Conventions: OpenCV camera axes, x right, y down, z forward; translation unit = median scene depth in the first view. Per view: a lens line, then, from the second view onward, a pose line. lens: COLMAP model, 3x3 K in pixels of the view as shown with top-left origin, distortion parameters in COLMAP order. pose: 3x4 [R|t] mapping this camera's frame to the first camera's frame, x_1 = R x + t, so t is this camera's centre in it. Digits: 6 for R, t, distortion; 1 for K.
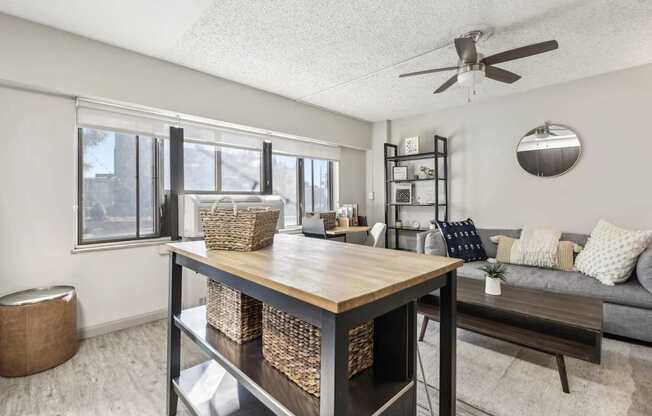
lens RADIAL K [[297.1, 0, 331.3], [0, 297.1, 197.3], [0, 0, 1]] dist [-0.003101, -0.000908]
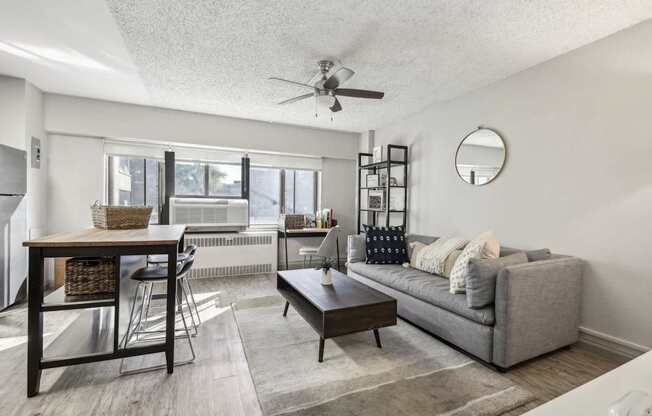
lens RADIAL K [[297.1, 0, 330.5], [0, 297.1, 209.5], [0, 0, 1]] dist [-0.003101, -0.000908]
pose [[0.929943, 0.028293, -0.366613, 0.596425], [-0.020618, 0.999479, 0.024834, -0.002490], [0.367125, -0.015535, 0.930042, -0.056445]]
